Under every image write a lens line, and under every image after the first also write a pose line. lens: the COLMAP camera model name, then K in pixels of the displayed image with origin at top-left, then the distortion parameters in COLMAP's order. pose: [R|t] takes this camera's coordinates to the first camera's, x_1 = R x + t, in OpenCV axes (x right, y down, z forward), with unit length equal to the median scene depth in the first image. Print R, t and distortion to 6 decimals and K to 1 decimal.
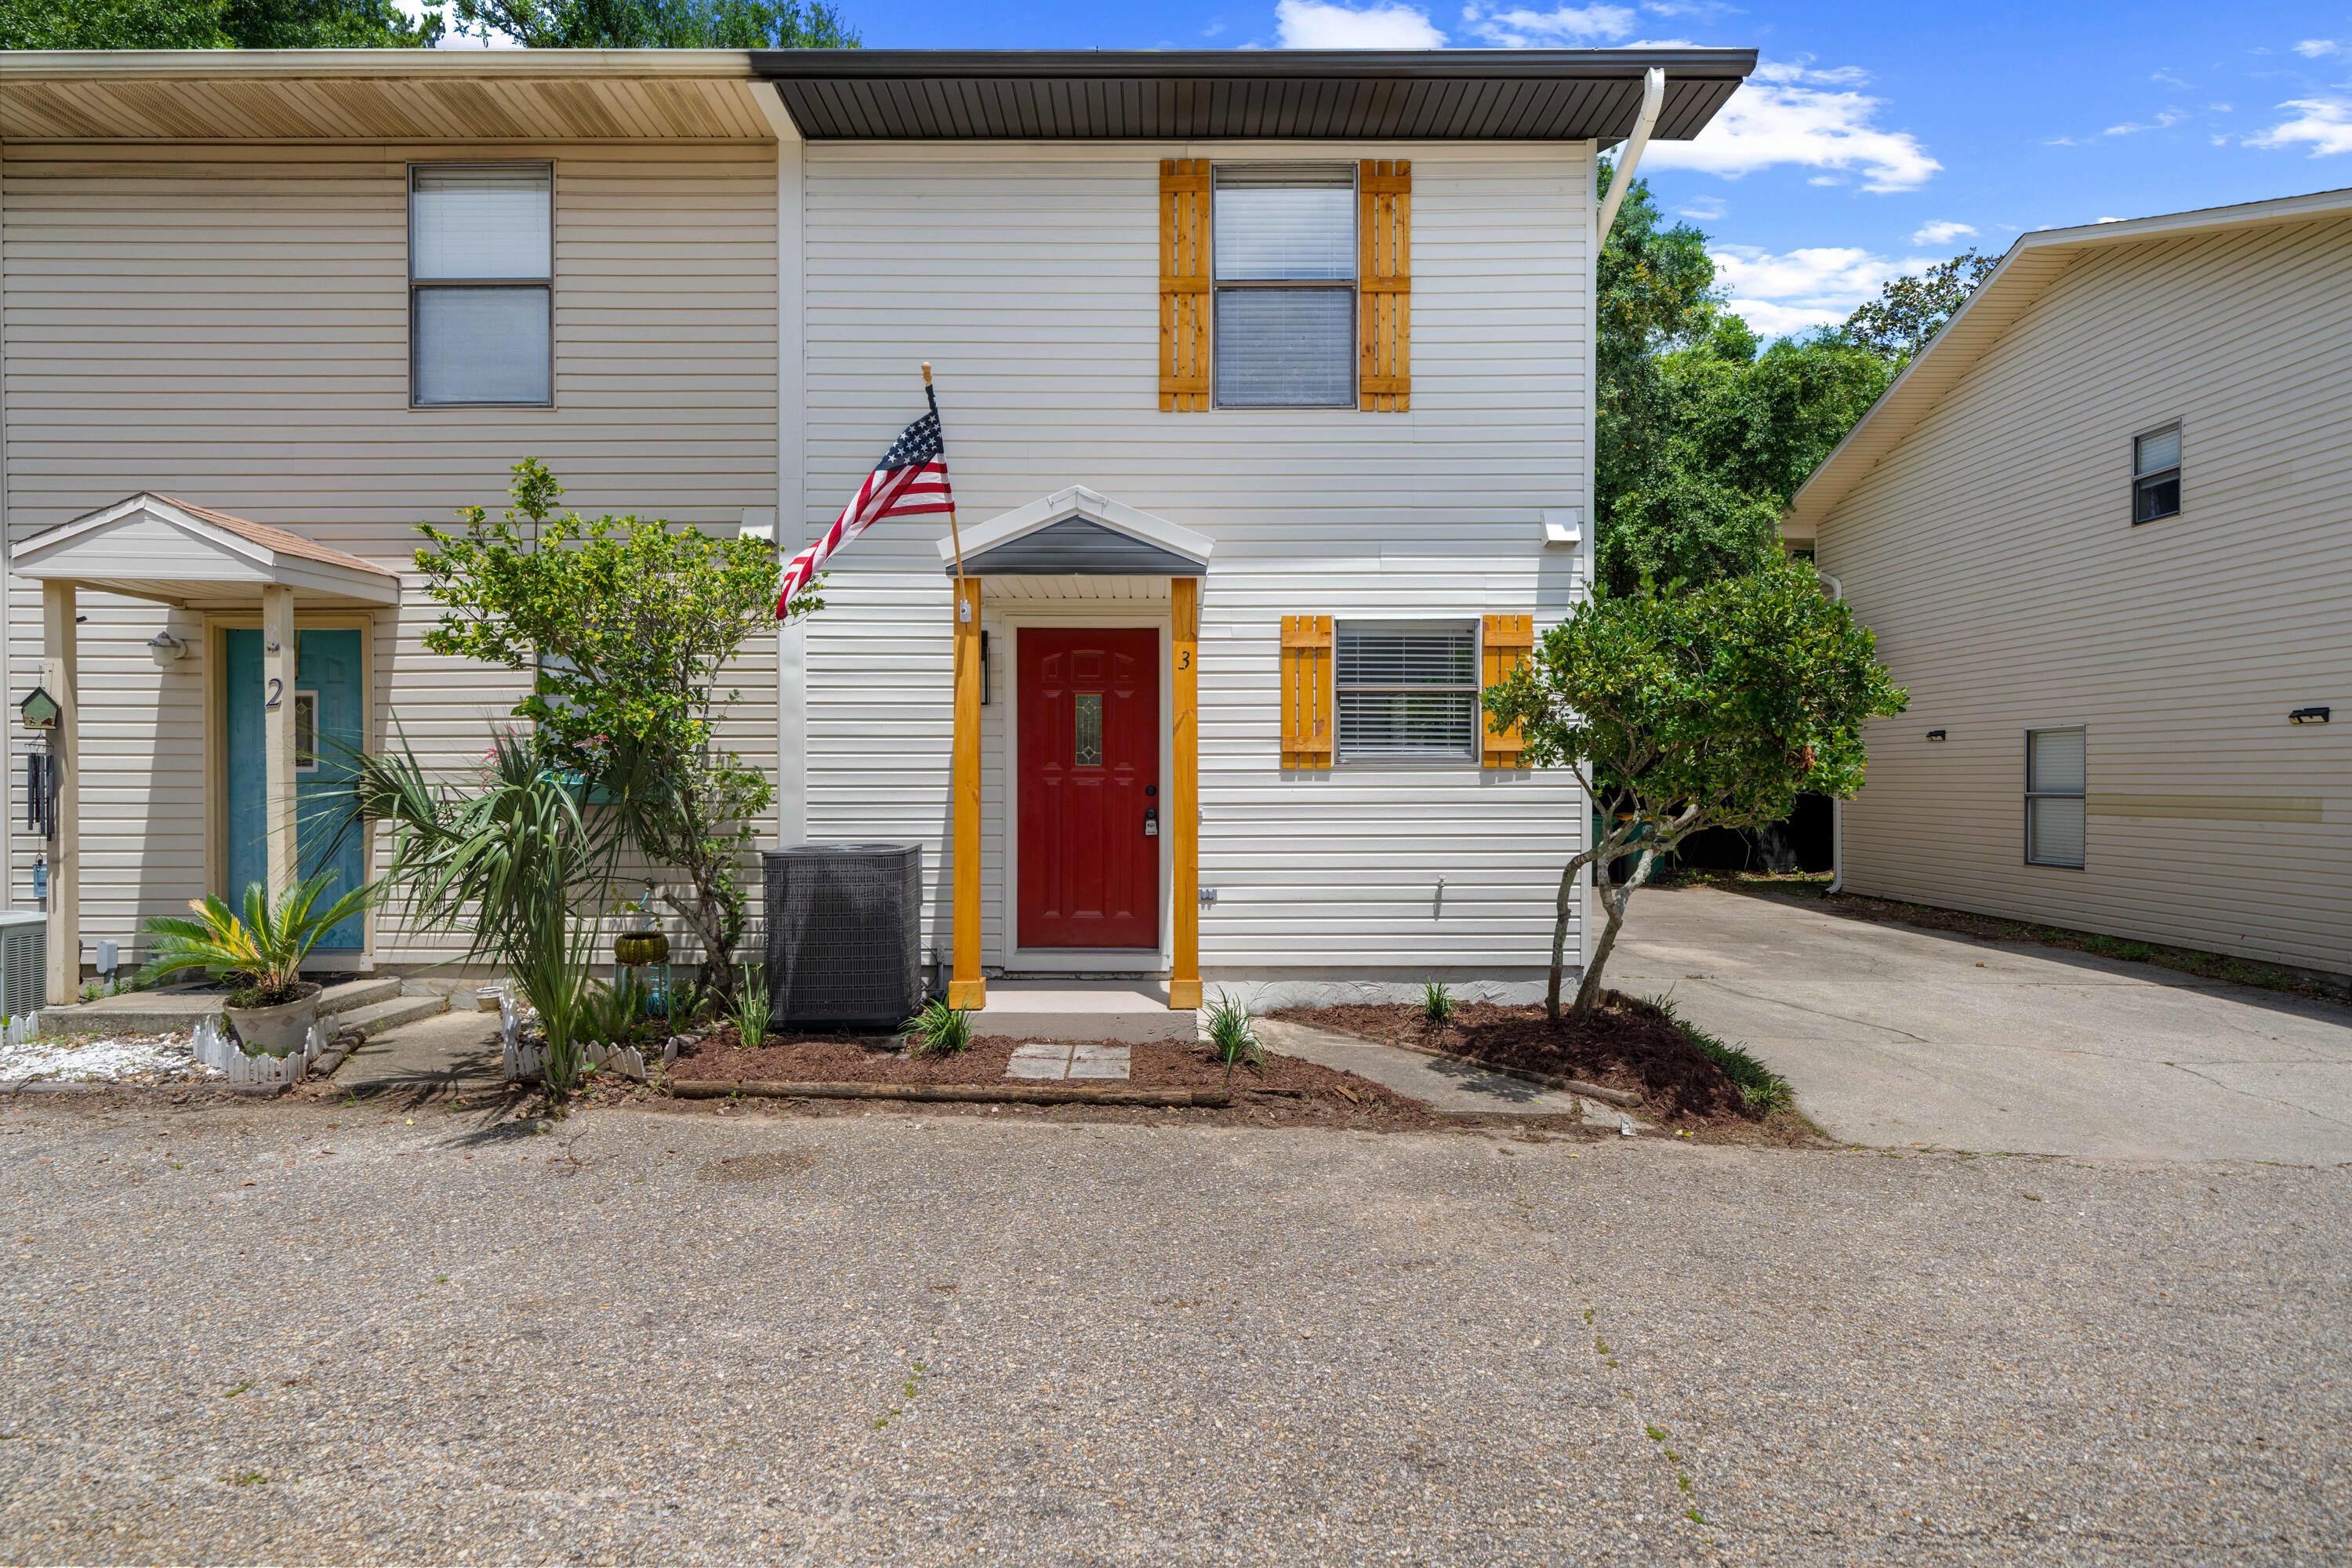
lens RADIAL K [[1252.5, 0, 1176.0], [0, 1252.5, 784.0], [0, 0, 1]] dist [0.001185, 0.000823]
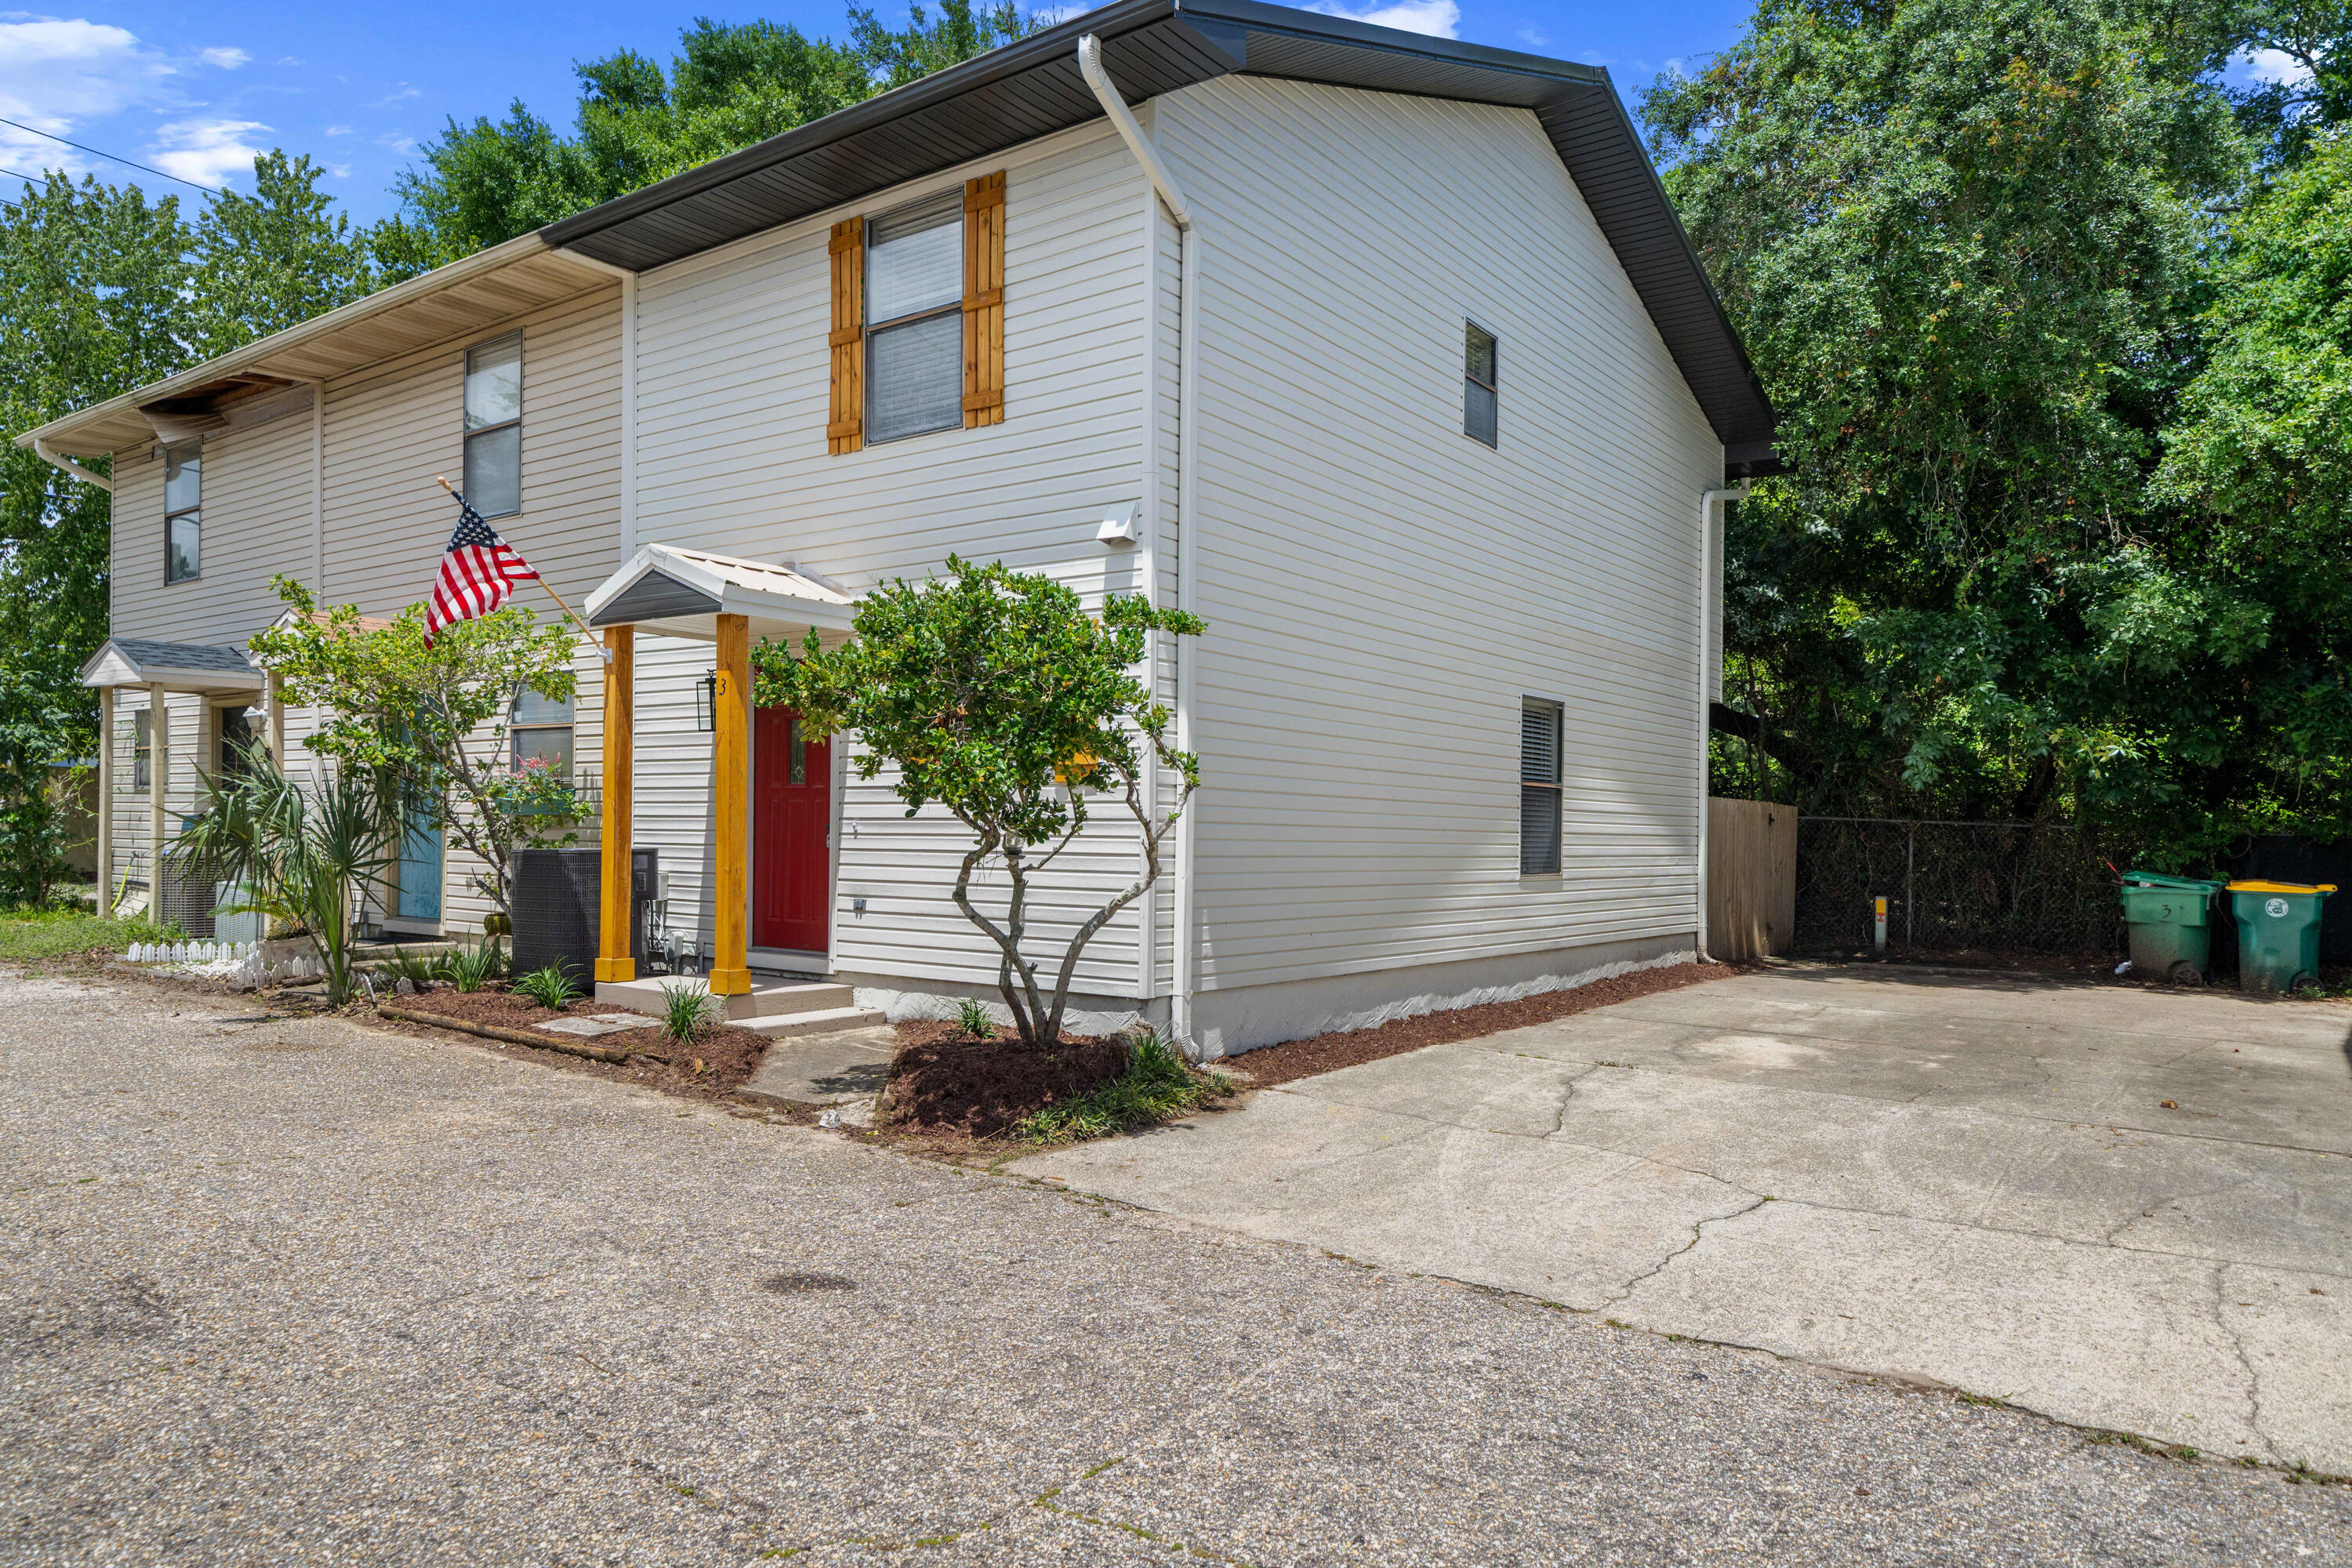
lens RADIAL K [[1576.9, 0, 1170.5], [0, 1576.9, 821.7], [0, 0, 1]] dist [-0.004841, -0.002285]
pose [[0.798984, 0.006817, -0.601313, 1.044610], [-0.016394, 0.999811, -0.010448, 0.028009], [0.601128, 0.018206, 0.798945, 0.094119]]
